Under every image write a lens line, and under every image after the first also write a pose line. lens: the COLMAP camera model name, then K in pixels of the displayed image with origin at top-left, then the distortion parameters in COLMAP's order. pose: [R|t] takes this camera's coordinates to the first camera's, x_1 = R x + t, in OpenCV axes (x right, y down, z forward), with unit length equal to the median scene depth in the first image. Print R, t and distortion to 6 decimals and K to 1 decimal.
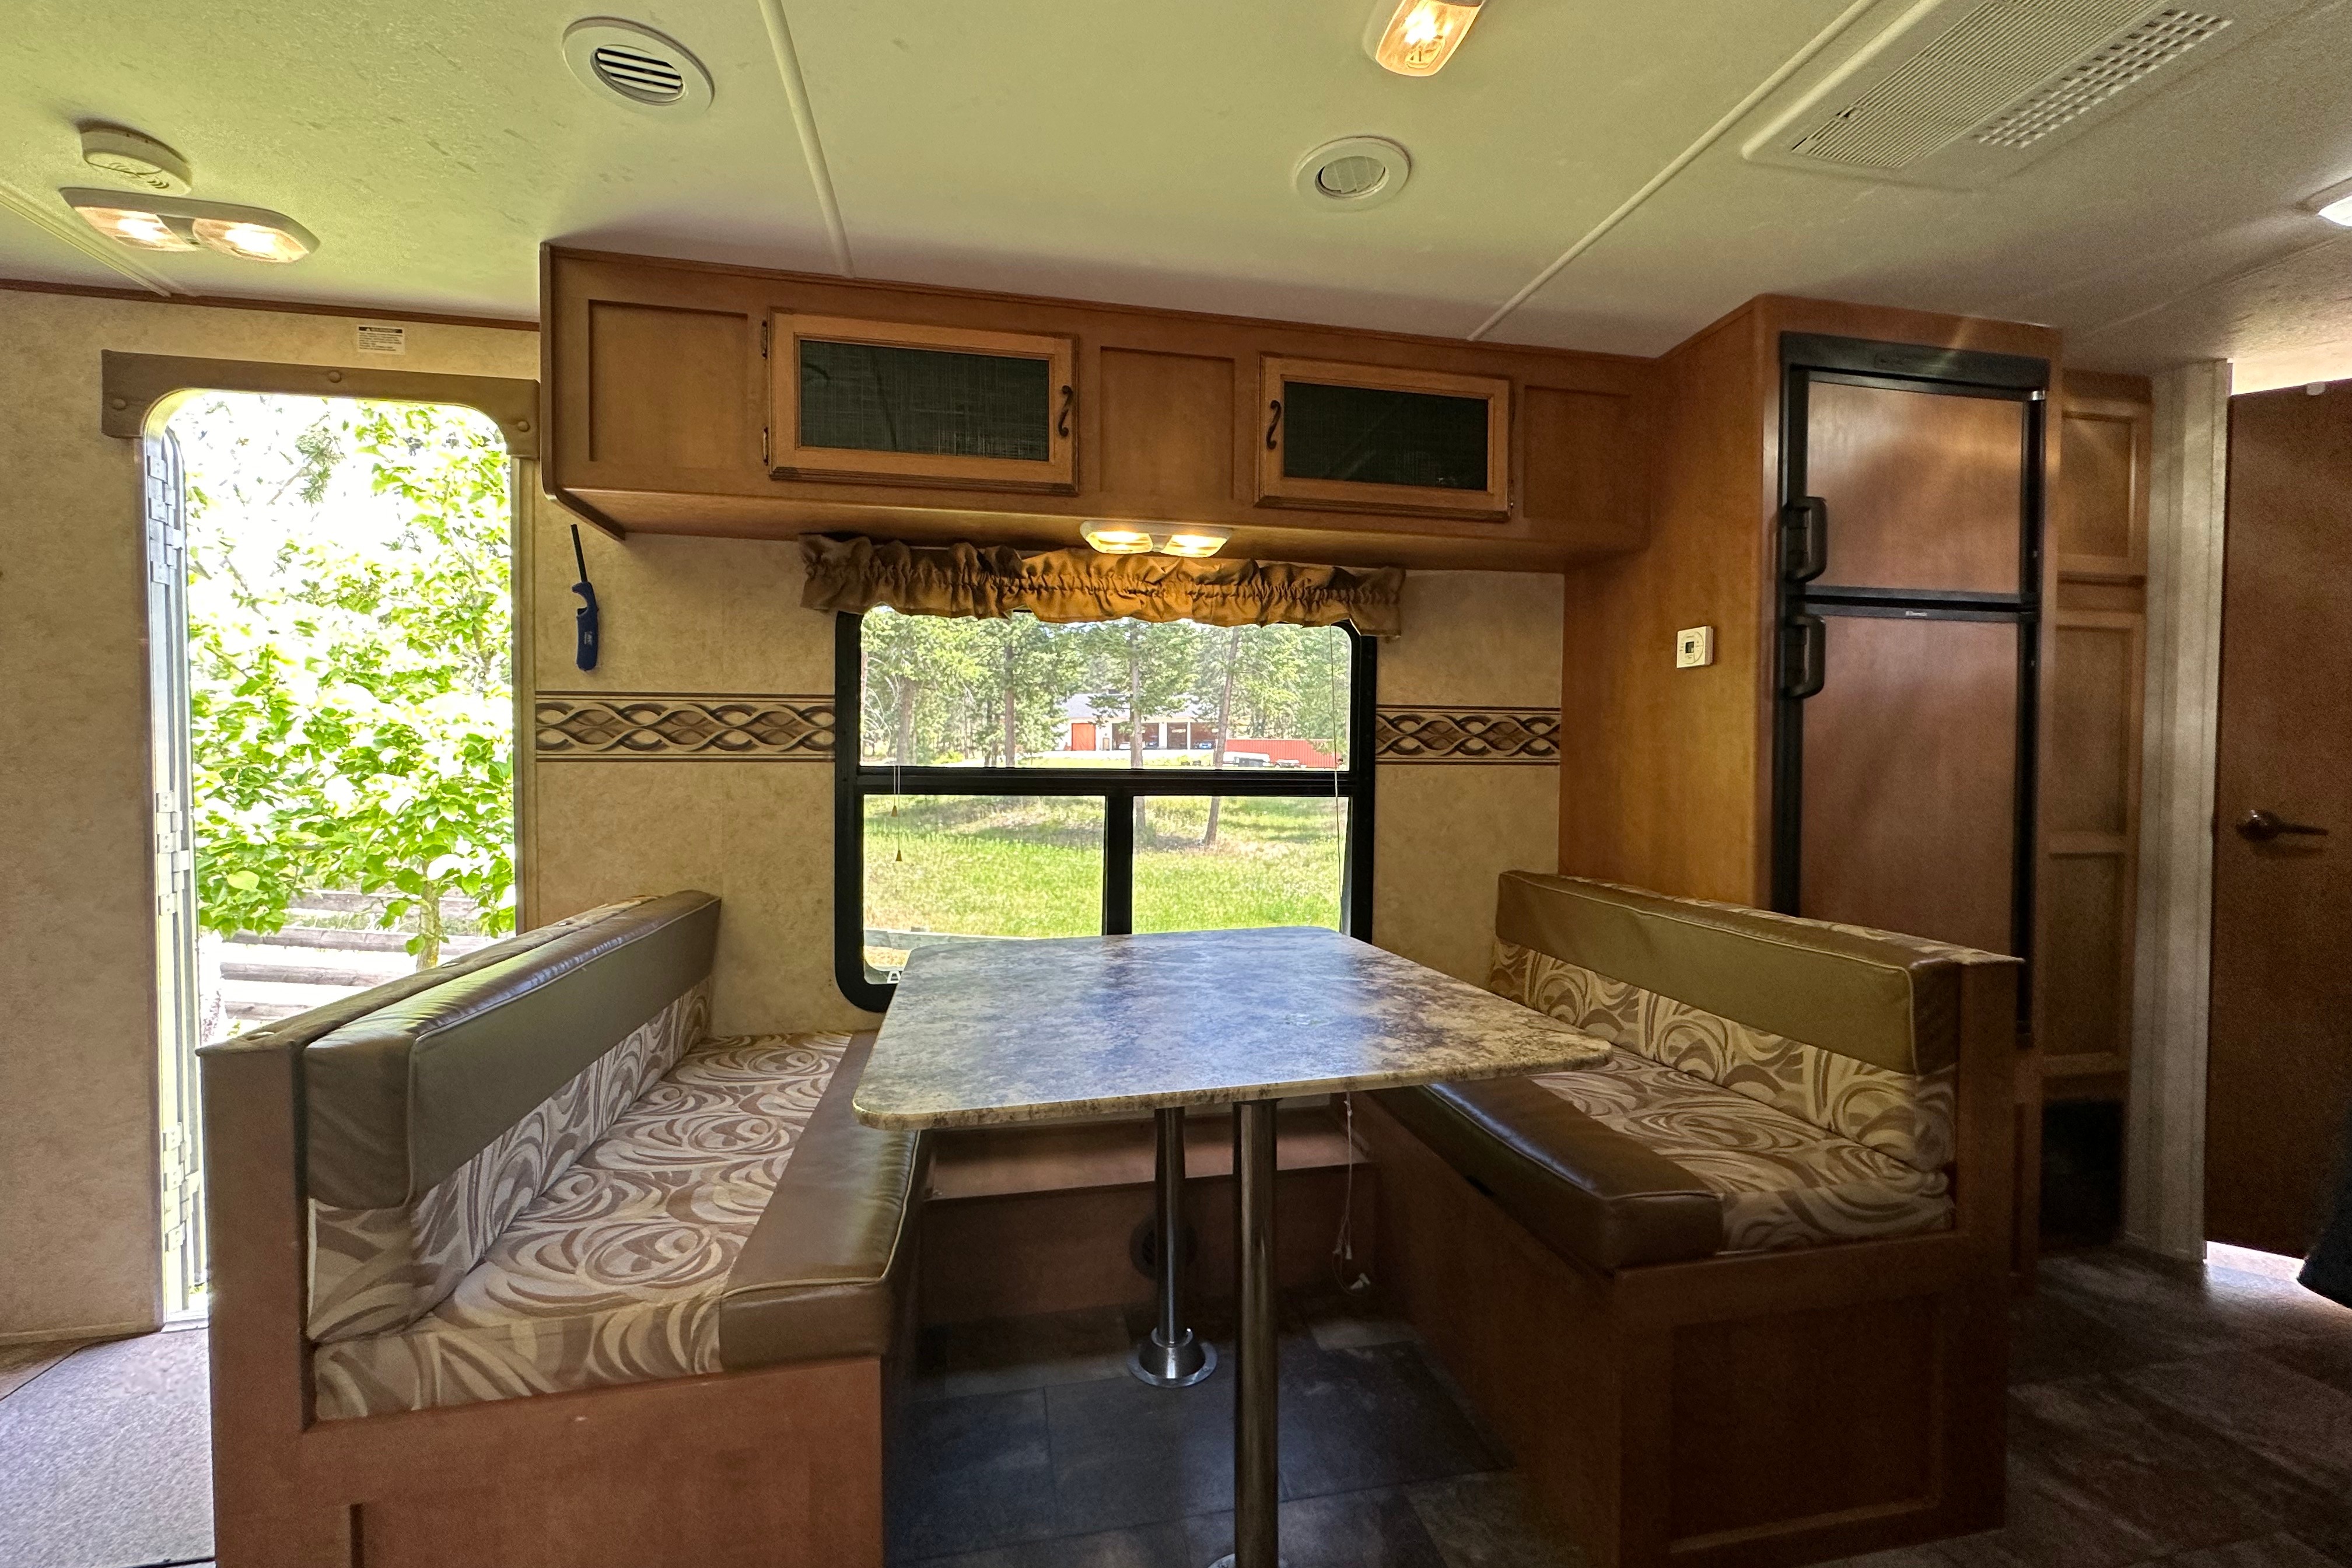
lens RADIAL K [[947.1, 0, 1172.2], [0, 947.1, 784.7], [0, 0, 1]] dist [-0.002561, -0.000236]
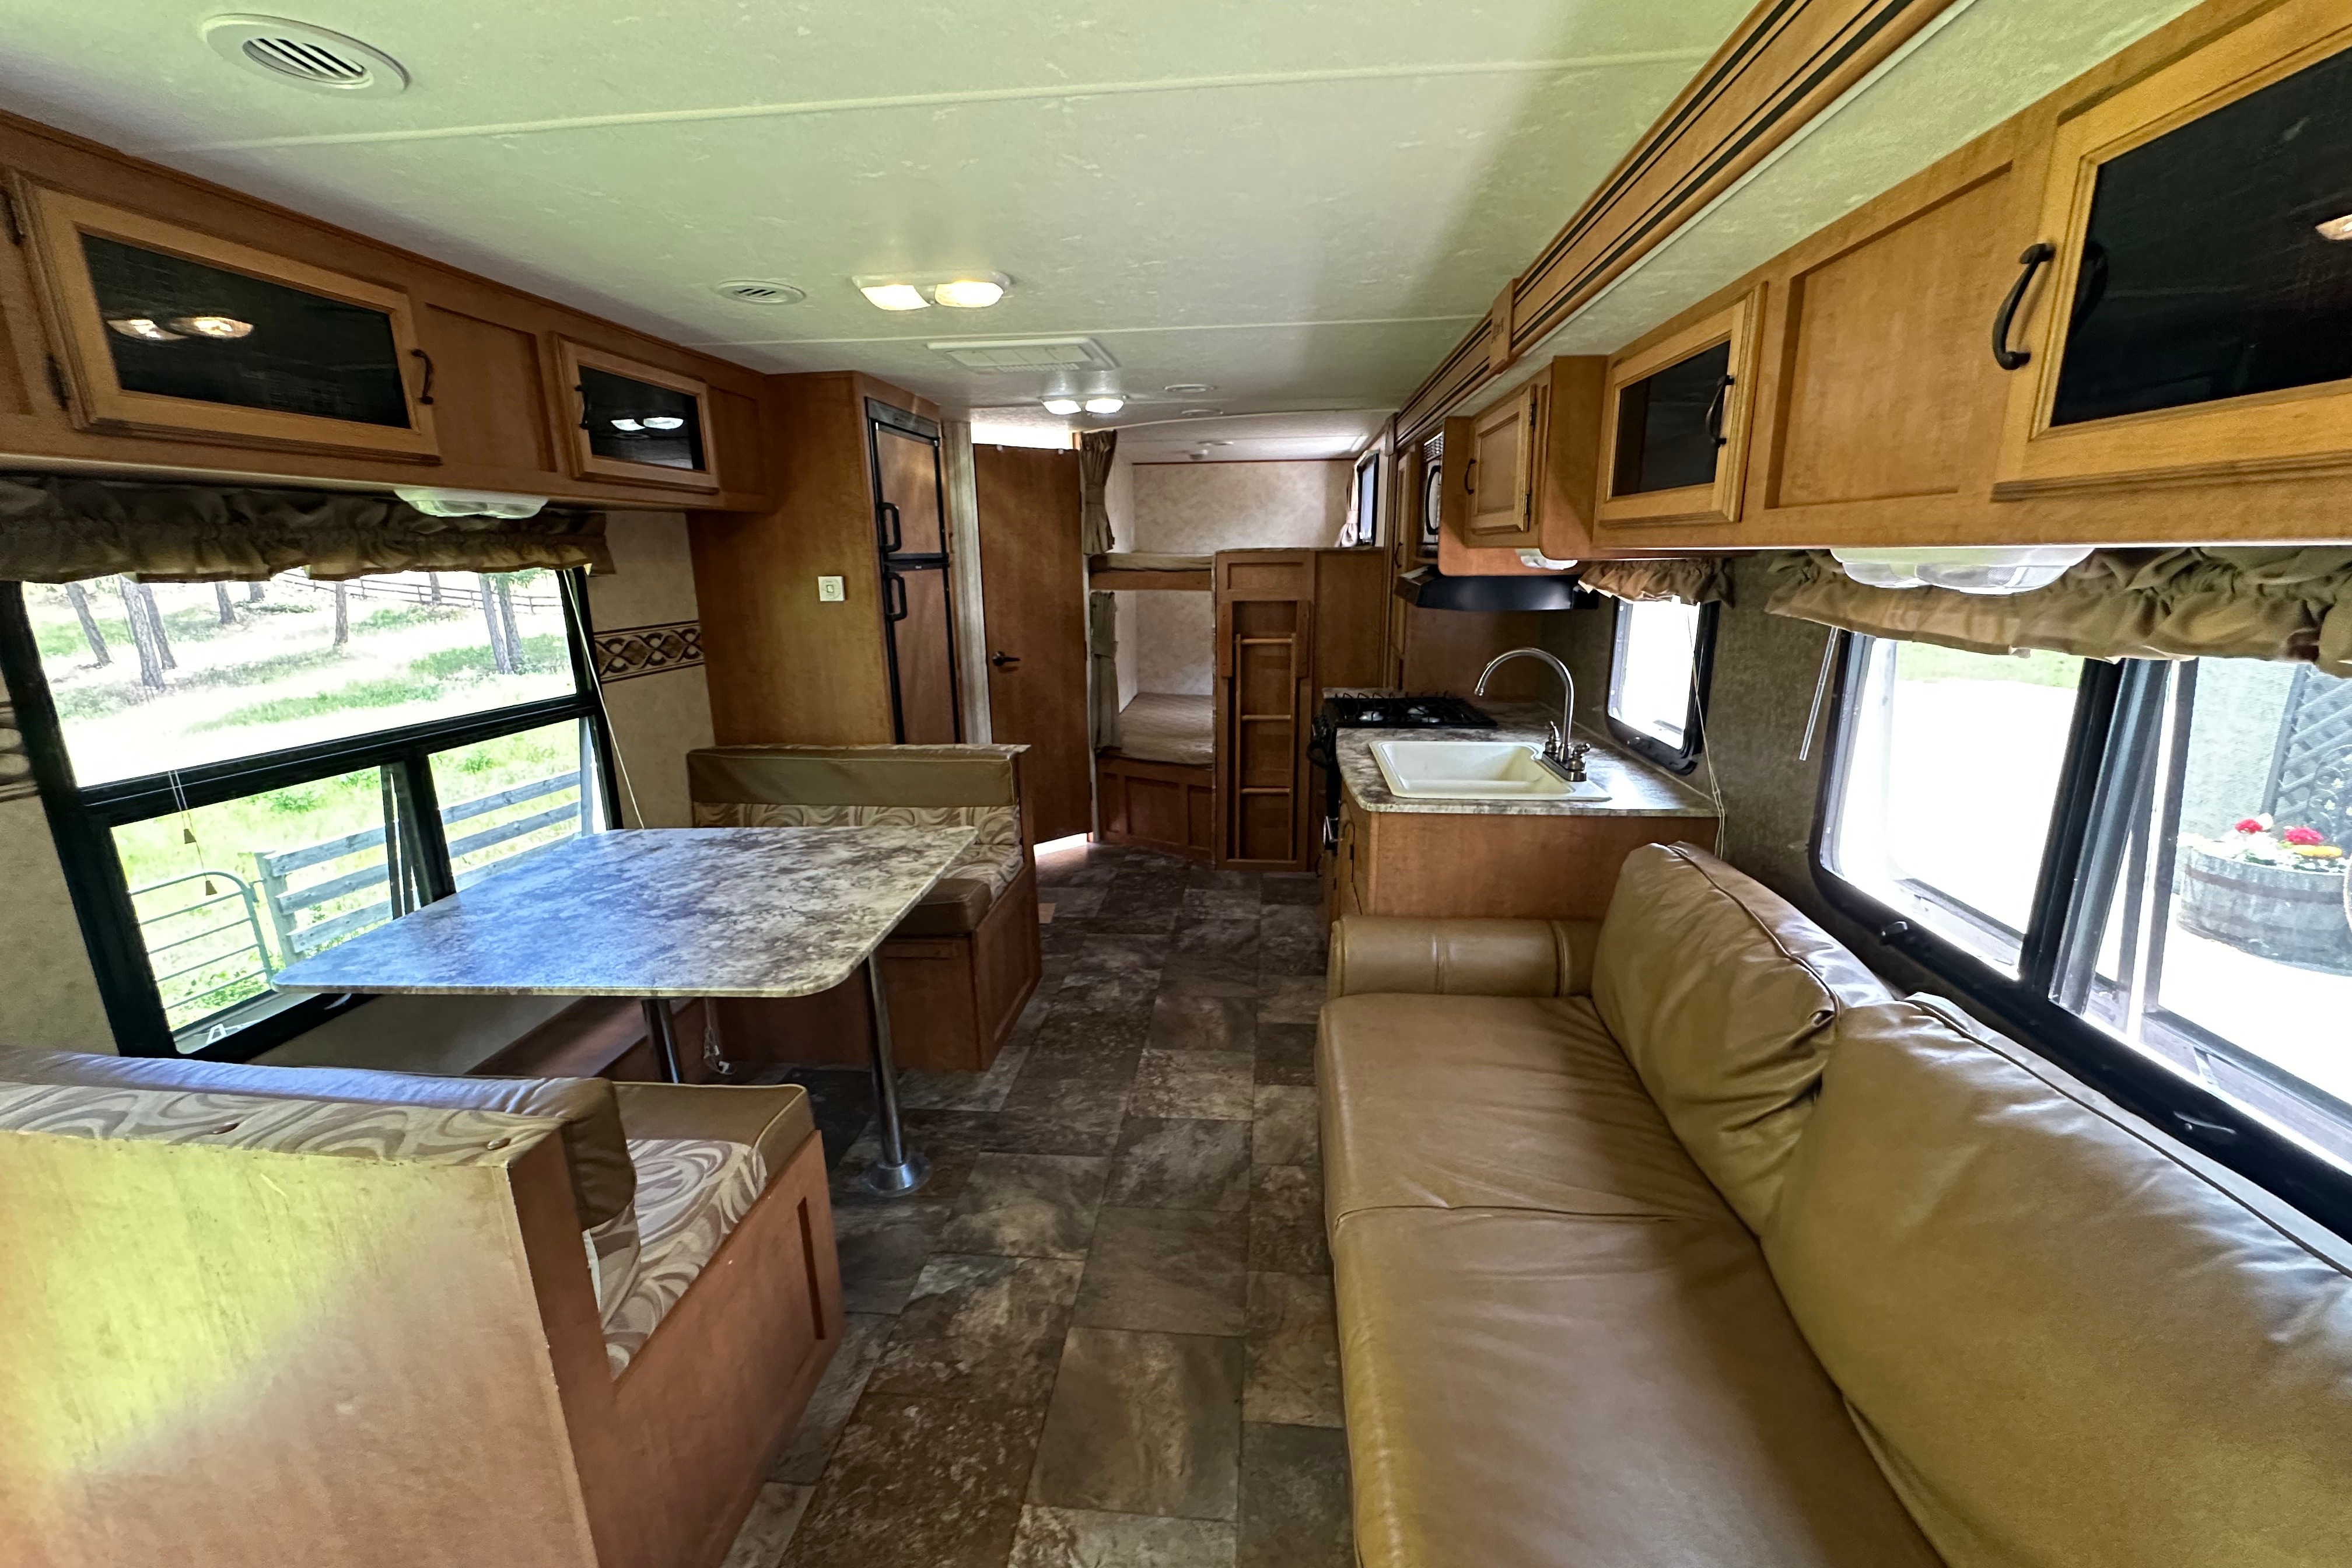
lens RADIAL K [[942.1, 0, 1177.1], [0, 942.1, 789.1], [0, 0, 1]] dist [-0.007861, 0.002987]
pose [[0.296842, -0.240503, 0.924145, -0.771915], [0.038534, 0.969994, 0.240057, -0.168292], [-0.954149, -0.035648, 0.297203, -0.023121]]
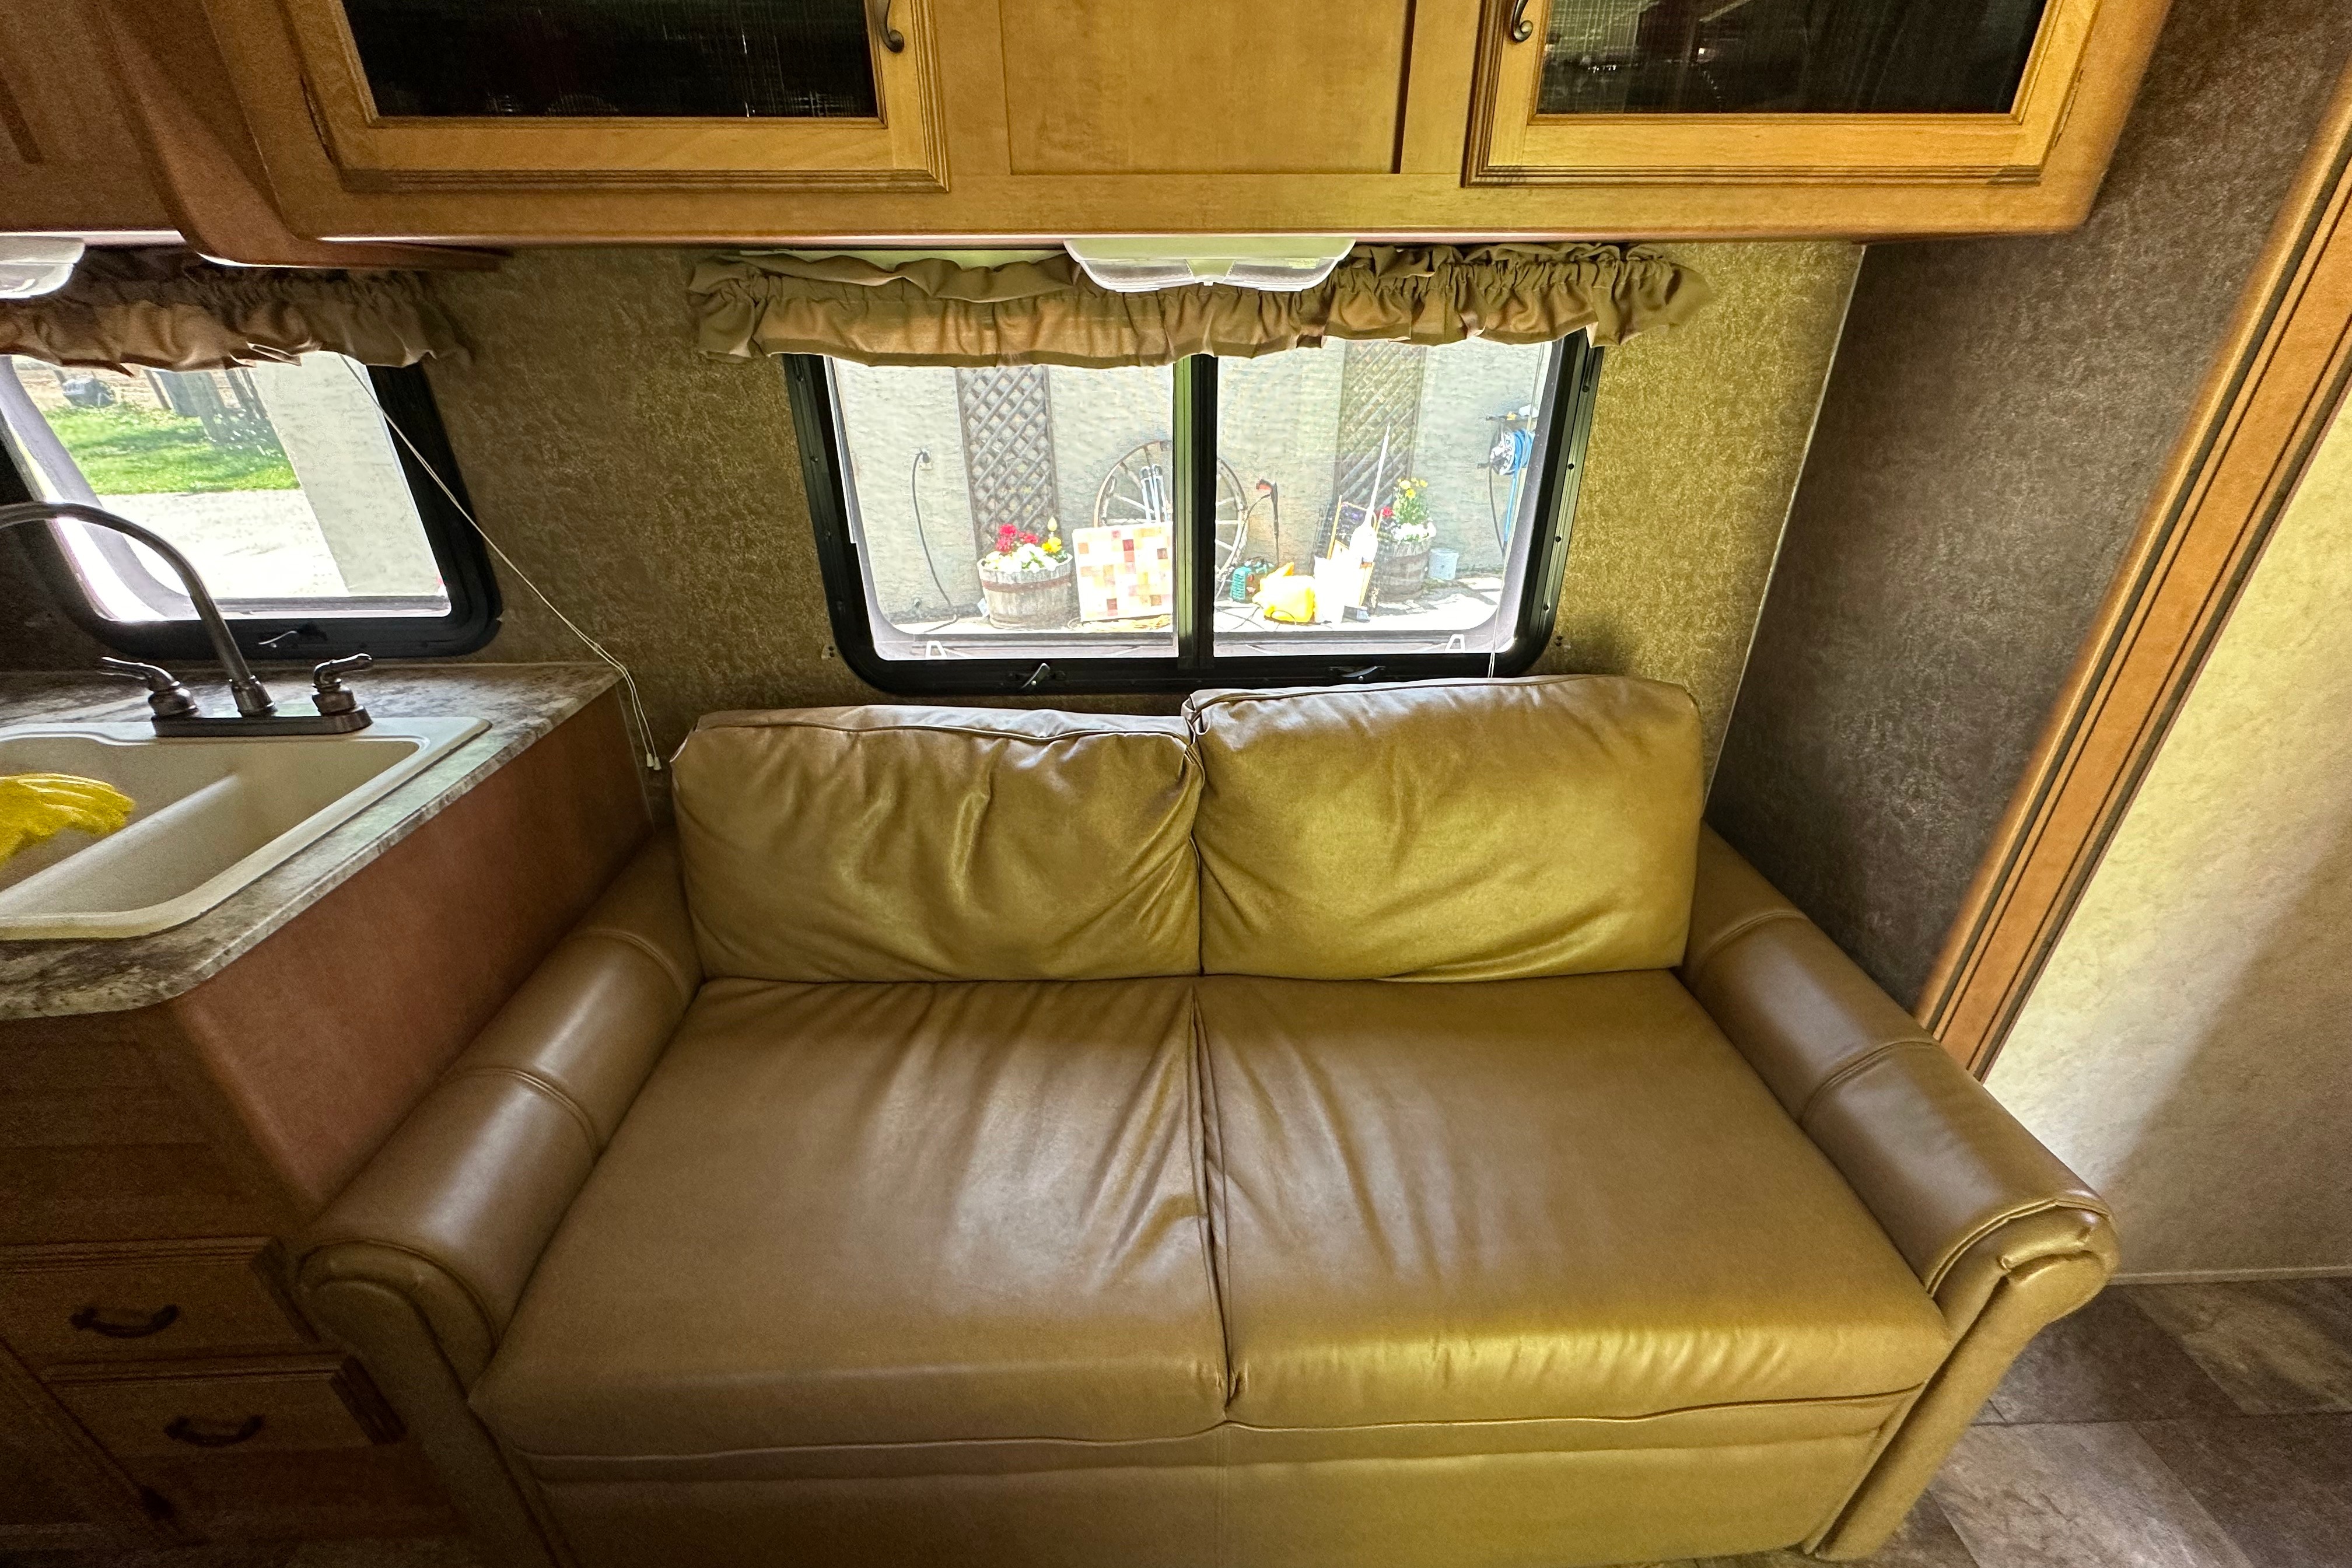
lens RADIAL K [[942.1, 0, 1177.1], [0, 942.1, 789.1], [0, 0, 1]] dist [-0.007861, 0.002987]
pose [[-0.985688, -0.076871, 0.150035, -0.202846], [0.005402, 0.875126, 0.483865, -0.143952], [-0.168495, 0.477750, -0.862186, 0.306153]]
